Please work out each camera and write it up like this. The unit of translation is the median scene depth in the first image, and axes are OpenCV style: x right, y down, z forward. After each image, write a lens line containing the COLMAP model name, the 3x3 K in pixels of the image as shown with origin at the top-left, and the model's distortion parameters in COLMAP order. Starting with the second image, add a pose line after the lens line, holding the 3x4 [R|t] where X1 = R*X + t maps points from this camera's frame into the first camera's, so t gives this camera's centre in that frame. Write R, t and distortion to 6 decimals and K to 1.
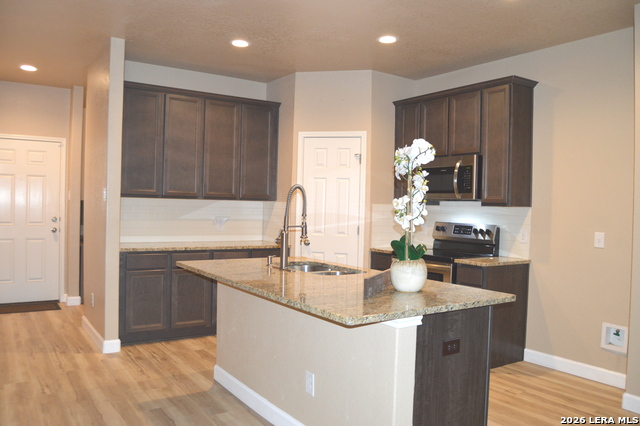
lens RADIAL K [[507.3, 0, 315.7], [0, 507.3, 211.9], [0, 0, 1]] dist [-0.096864, 0.035225]
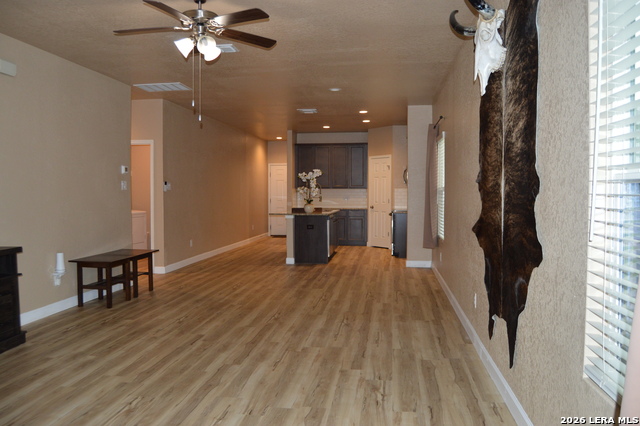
lens RADIAL K [[507.3, 0, 315.7], [0, 507.3, 211.9], [0, 0, 1]] dist [-0.096864, 0.035225]
pose [[0.747668, -0.002059, -0.664069, 1.684159], [0.013589, 0.999833, 0.012201, 0.068375], [0.663934, -0.018146, 0.747571, -1.067310]]
